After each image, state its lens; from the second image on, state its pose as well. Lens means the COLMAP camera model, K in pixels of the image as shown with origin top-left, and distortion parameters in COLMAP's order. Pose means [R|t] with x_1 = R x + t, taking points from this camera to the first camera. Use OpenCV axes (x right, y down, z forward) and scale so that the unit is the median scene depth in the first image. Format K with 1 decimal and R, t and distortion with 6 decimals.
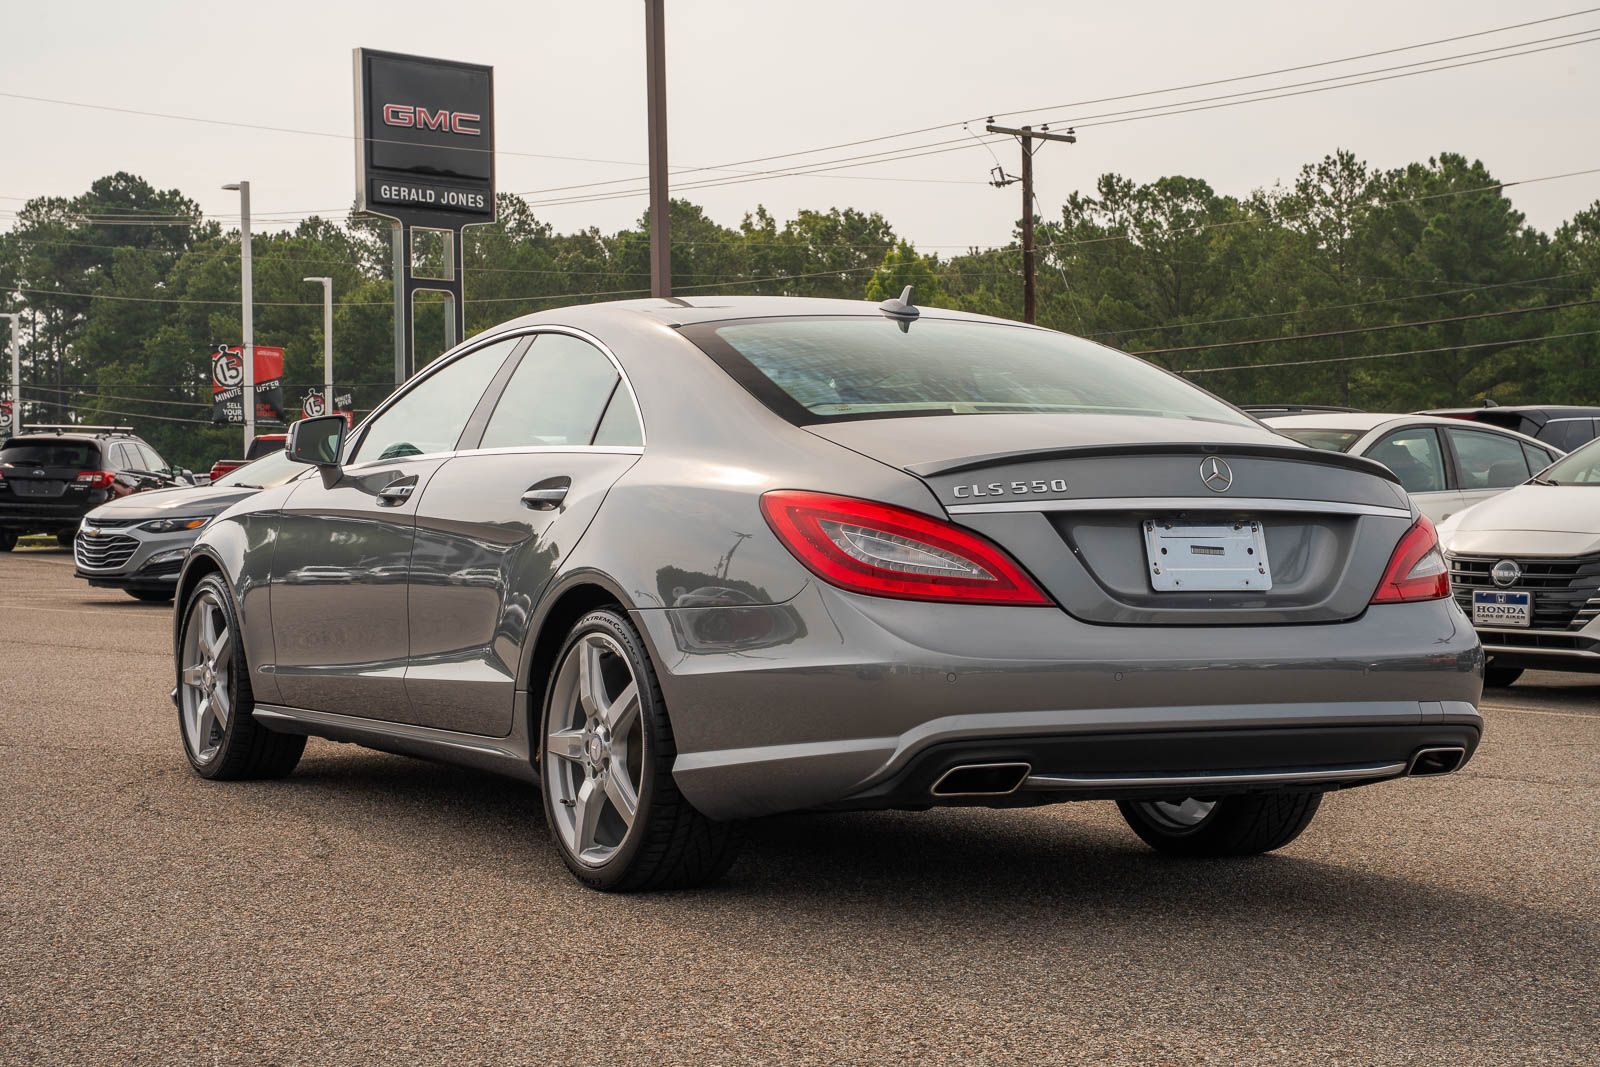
lens RADIAL K [[2798.4, 0, 810.7], [0, 2798.4, 536.6], [0, 0, 1]] dist [0.292007, 0.000000]
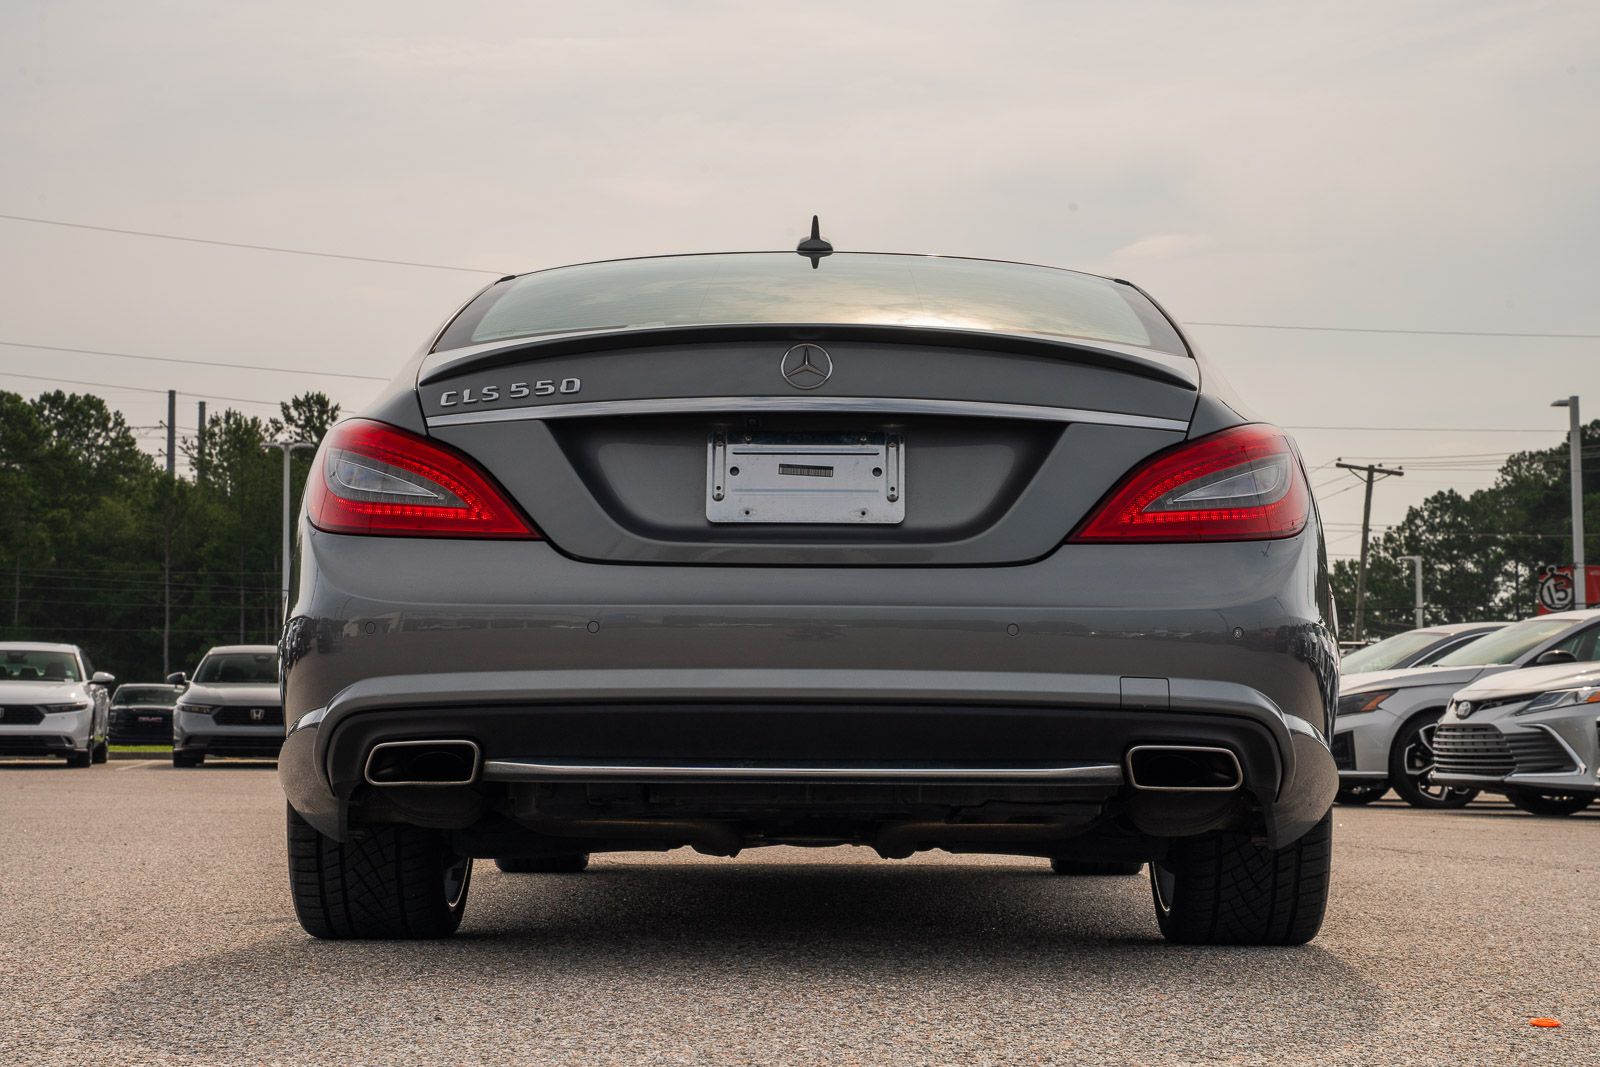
lens RADIAL K [[2798.4, 0, 807.9], [0, 2798.4, 537.1], [0, 0, 1]] dist [0.292007, 0.000000]
pose [[0.863759, -0.042123, -0.502142, 0.503466], [-0.003826, 0.995923, -0.090127, 0.087549], [0.503891, 0.079770, 0.860076, 0.360566]]
